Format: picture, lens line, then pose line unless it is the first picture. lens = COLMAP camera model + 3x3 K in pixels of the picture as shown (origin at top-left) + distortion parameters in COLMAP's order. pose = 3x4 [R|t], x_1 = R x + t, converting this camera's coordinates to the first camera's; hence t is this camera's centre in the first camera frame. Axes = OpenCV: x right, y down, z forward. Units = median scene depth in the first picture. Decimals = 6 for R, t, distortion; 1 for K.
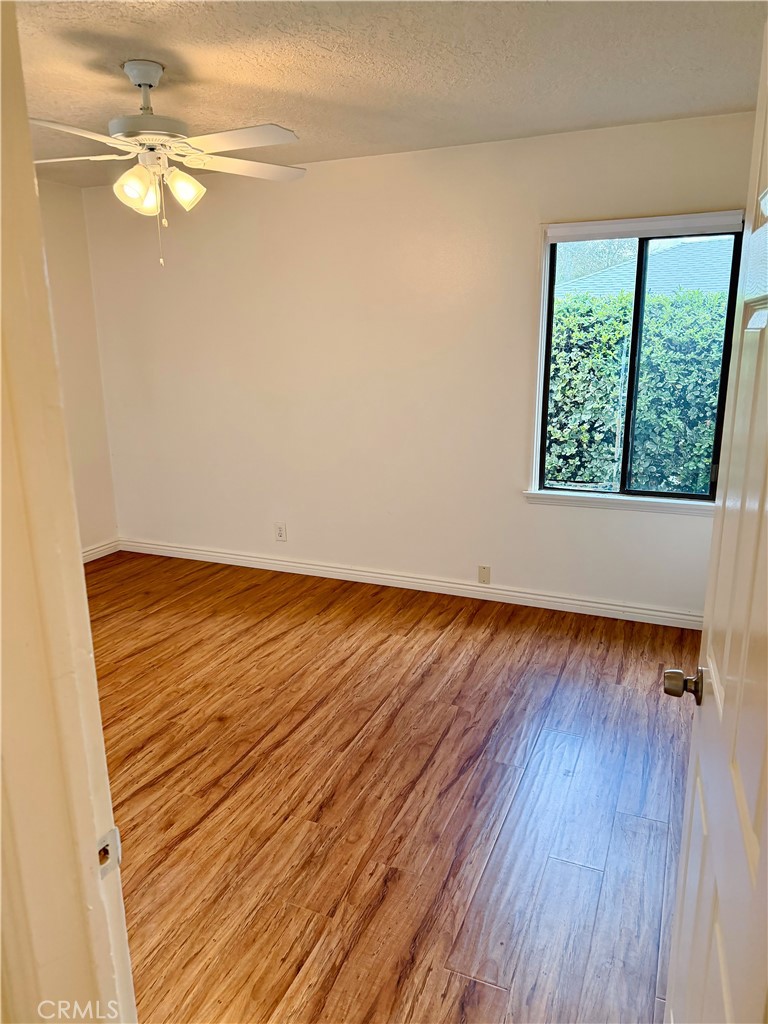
lens RADIAL K [[725.0, 0, 384.1], [0, 725.0, 511.9], [0, 0, 1]] dist [0.007332, 0.001653]
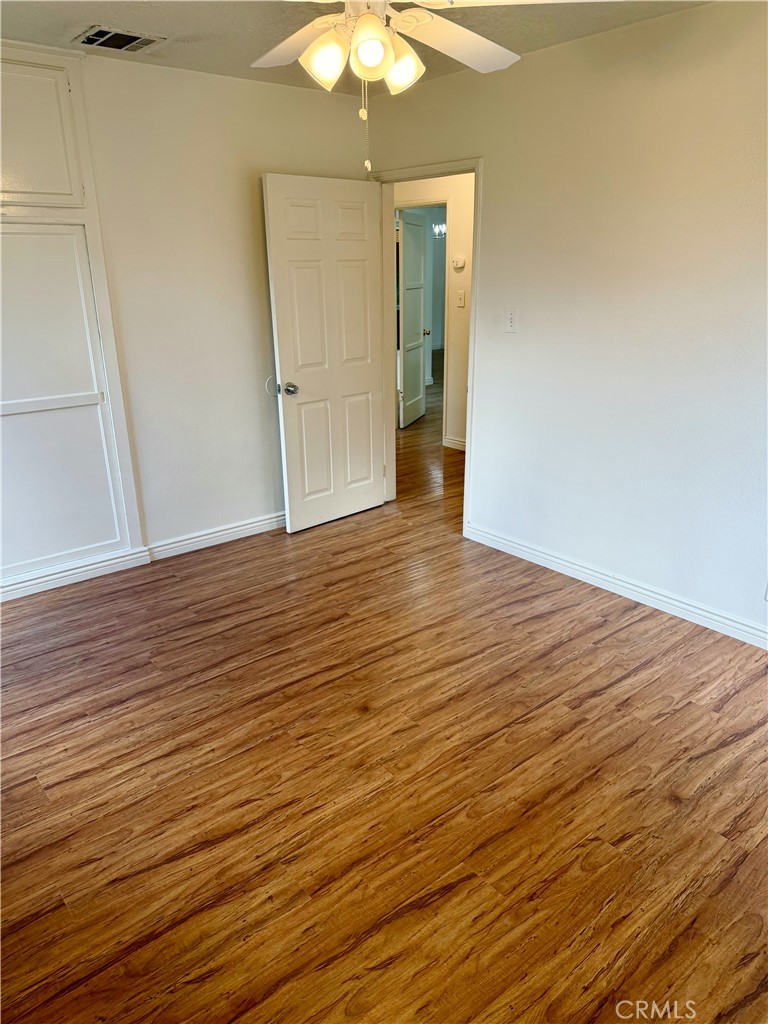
lens RADIAL K [[725.0, 0, 383.4], [0, 725.0, 512.8], [0, 0, 1]] dist [0.007332, 0.001653]
pose [[-0.891397, -0.139622, 0.431181, -0.600385], [0.117856, 0.847228, 0.517991, -0.392202], [-0.437631, 0.512553, -0.738761, 1.528968]]
